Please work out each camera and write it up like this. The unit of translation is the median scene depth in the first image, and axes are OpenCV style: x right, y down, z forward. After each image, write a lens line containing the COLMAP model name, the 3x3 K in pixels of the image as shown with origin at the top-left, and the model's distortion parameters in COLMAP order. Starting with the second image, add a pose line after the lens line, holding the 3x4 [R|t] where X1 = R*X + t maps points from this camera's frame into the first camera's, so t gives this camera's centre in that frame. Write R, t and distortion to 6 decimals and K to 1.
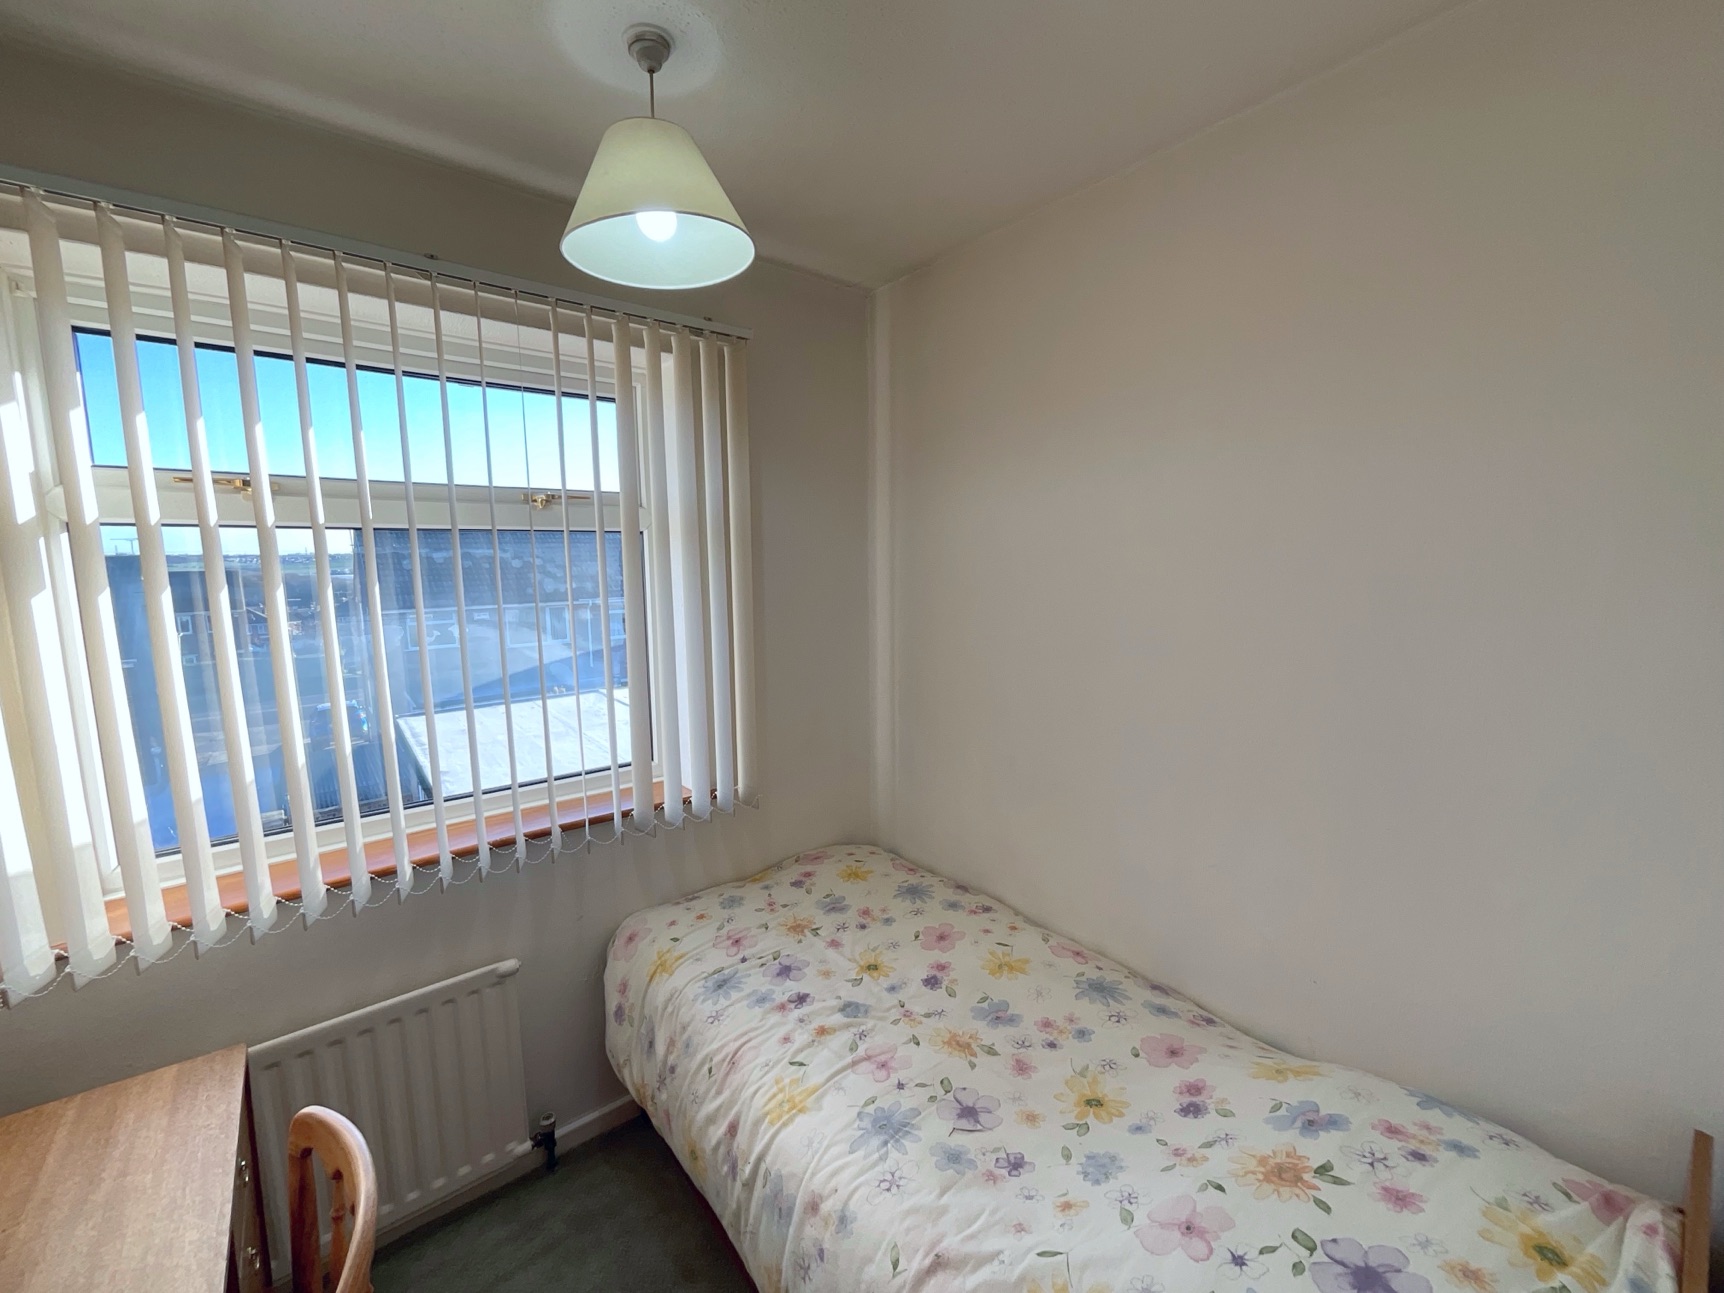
lens RADIAL K [[698.5, 0, 863.4], [0, 698.5, 645.1], [0, 0, 1]] dist [-0.005834, 0.001828]
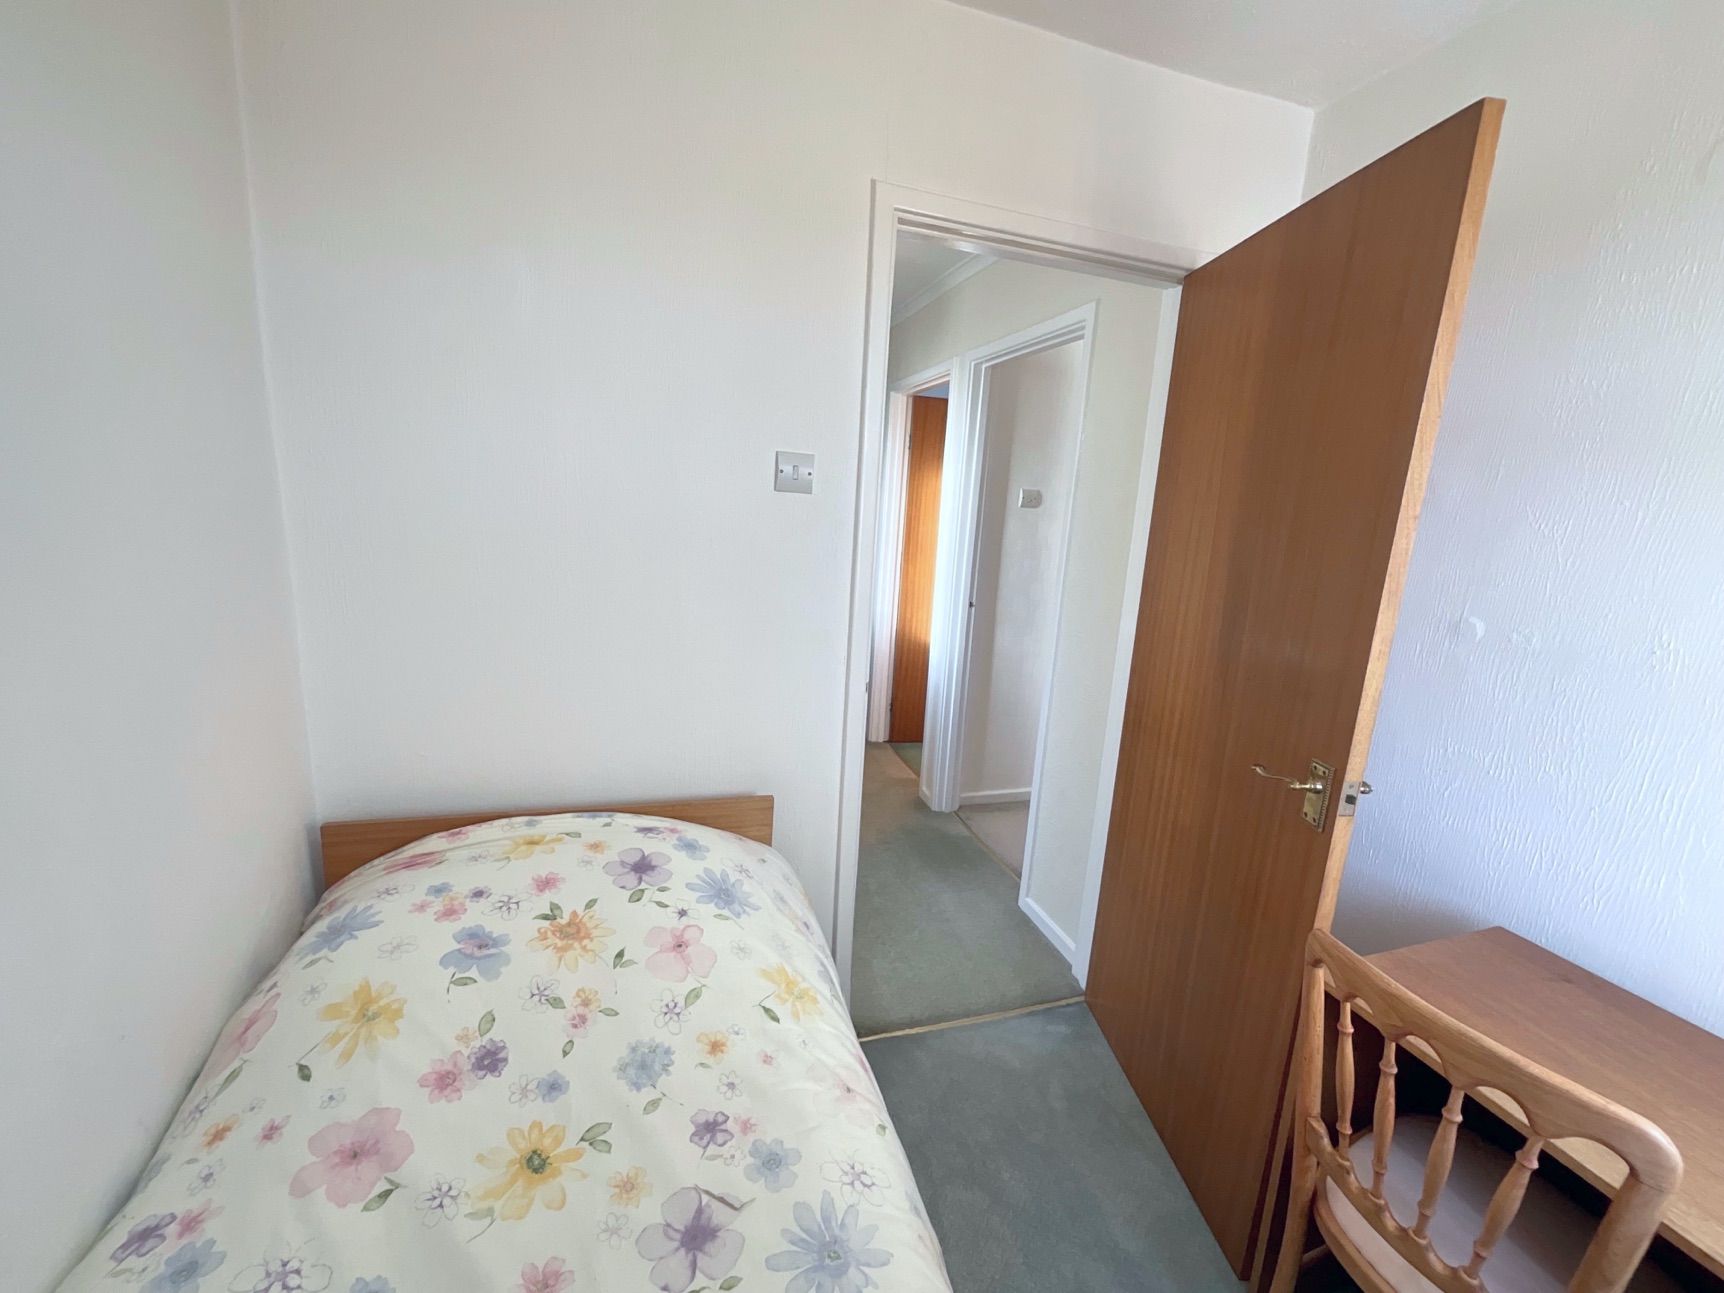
lens RADIAL K [[698.5, 0, 862.1], [0, 698.5, 642.1], [0, 0, 1]] dist [-0.005834, 0.001828]
pose [[-0.933113, -0.117527, 0.339835, -0.161474], [-0.005540, 0.949666, 0.313215, -0.054804], [-0.359541, 0.290382, -0.886797, 1.516305]]
